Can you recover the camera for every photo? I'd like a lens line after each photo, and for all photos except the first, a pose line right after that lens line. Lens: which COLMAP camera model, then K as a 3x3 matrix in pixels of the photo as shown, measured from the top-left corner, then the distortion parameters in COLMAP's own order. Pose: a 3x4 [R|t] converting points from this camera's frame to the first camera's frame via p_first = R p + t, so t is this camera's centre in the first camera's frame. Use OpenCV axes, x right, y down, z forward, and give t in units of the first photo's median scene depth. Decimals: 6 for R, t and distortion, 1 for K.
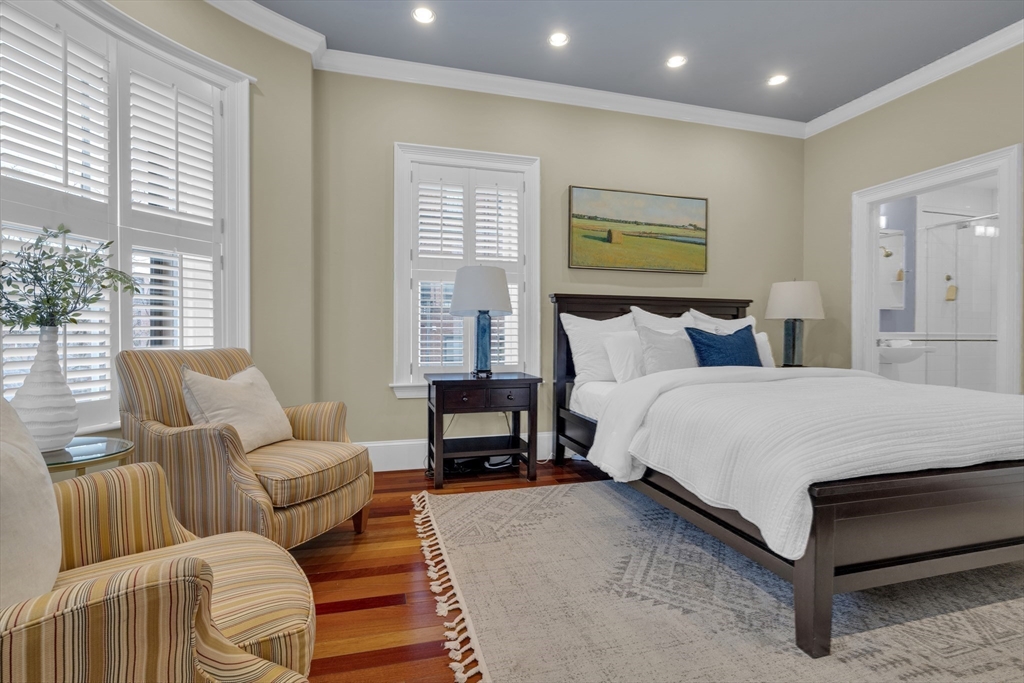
lens RADIAL K [[462.6, 0, 511.8], [0, 462.6, 338.4], [0, 0, 1]] dist [-0.002797, 0.001188]
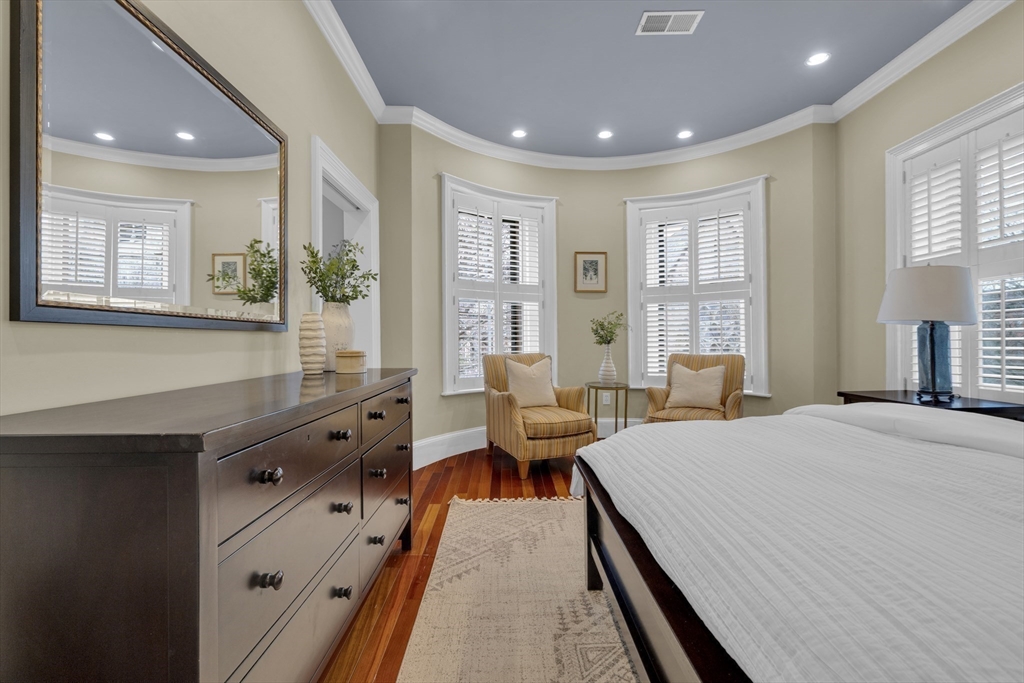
lens RADIAL K [[459.9, 0, 512.0], [0, 459.9, 338.5], [0, 0, 1]] dist [-0.001883, 0.000863]
pose [[-0.261394, -0.009000, -0.965190, 0.795803], [-0.010056, 0.999928, -0.006601, -0.011968], [0.965180, 0.007980, -0.261466, 0.442402]]
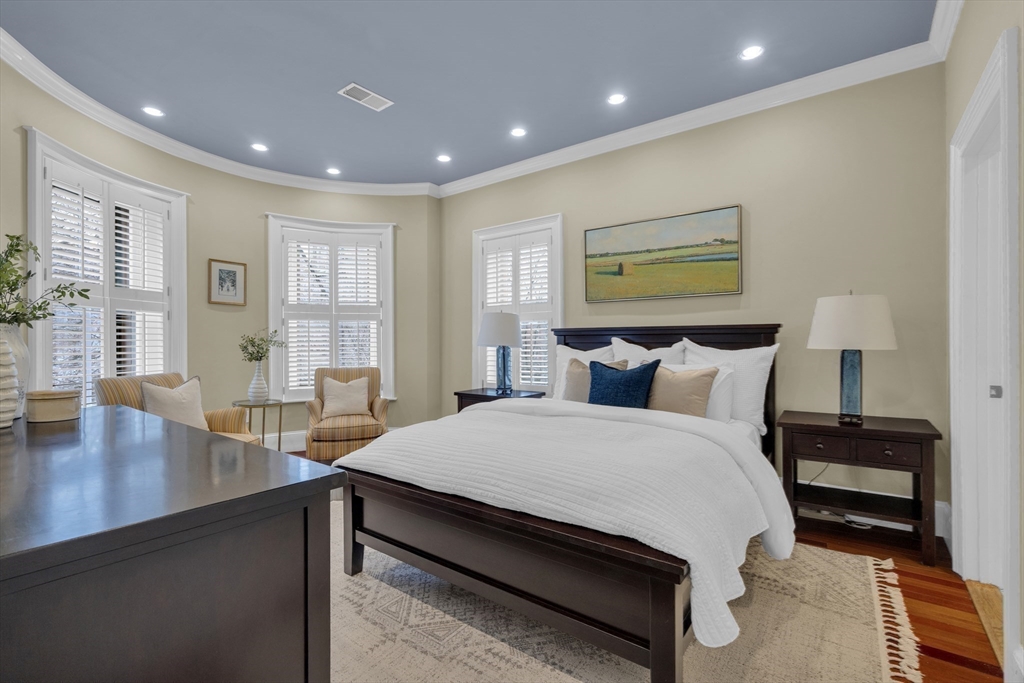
lens RADIAL K [[465.9, 0, 512.0], [0, 465.9, 341.5], [0, 0, 1]] dist [-0.000467, 0.000386]
pose [[0.605277, -0.009776, -0.795955, 0.904815], [-0.006474, 0.999831, -0.017203, -0.039608], [0.795988, 0.015565, 0.605112, 0.178526]]
